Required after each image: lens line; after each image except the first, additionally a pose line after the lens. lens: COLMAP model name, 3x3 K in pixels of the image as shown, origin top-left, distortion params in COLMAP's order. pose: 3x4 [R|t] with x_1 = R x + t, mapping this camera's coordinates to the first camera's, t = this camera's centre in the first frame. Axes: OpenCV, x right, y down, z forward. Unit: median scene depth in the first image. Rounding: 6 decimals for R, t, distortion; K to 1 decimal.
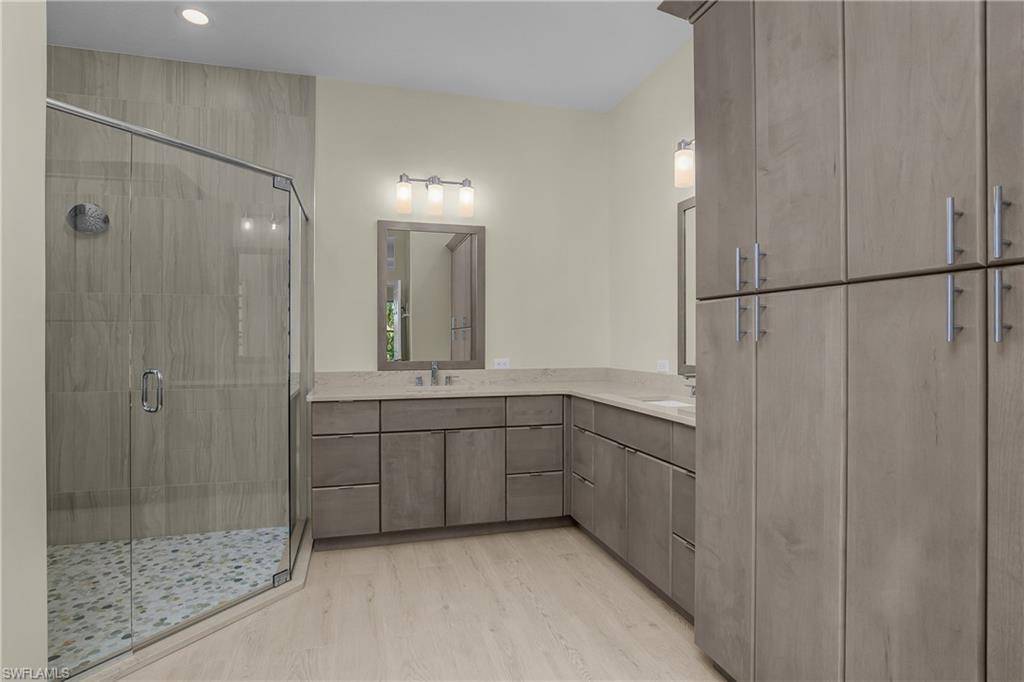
lens RADIAL K [[514.2, 0, 491.2], [0, 514.2, 338.6], [0, 0, 1]] dist [-0.024484, 0.004665]
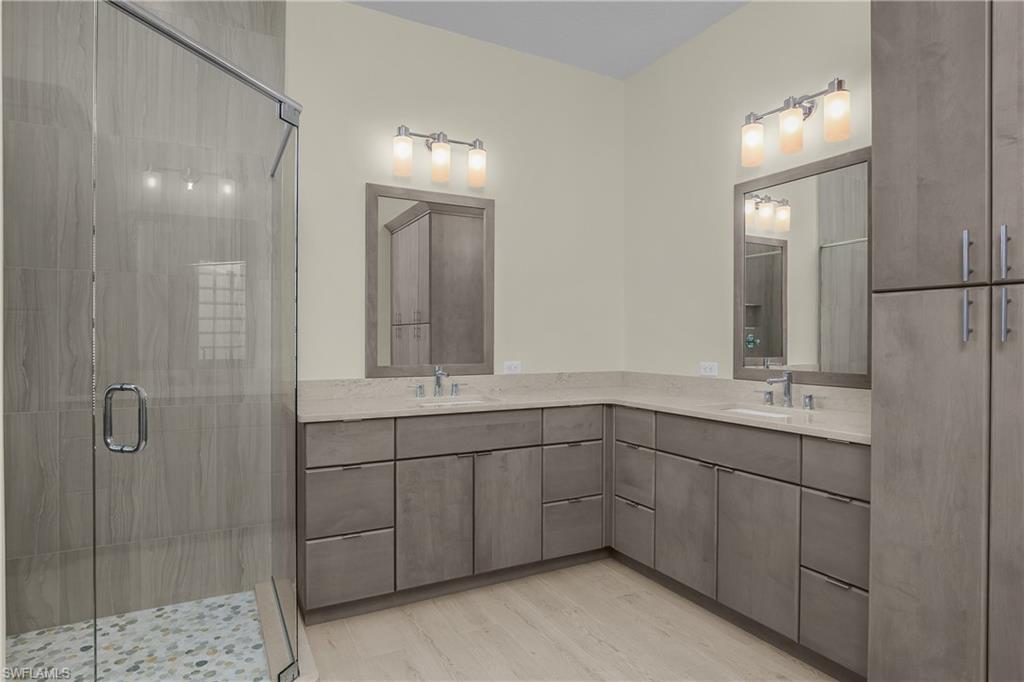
lens RADIAL K [[564.4, 0, 516.9], [0, 564.4, 339.1], [0, 0, 1]] dist [-0.030958, 0.010888]
pose [[0.972890, 0.004337, 0.231230, -0.225604], [-0.004975, 0.999985, 0.002177, 0.001595], [-0.231217, -0.003268, 0.972897, 0.143800]]
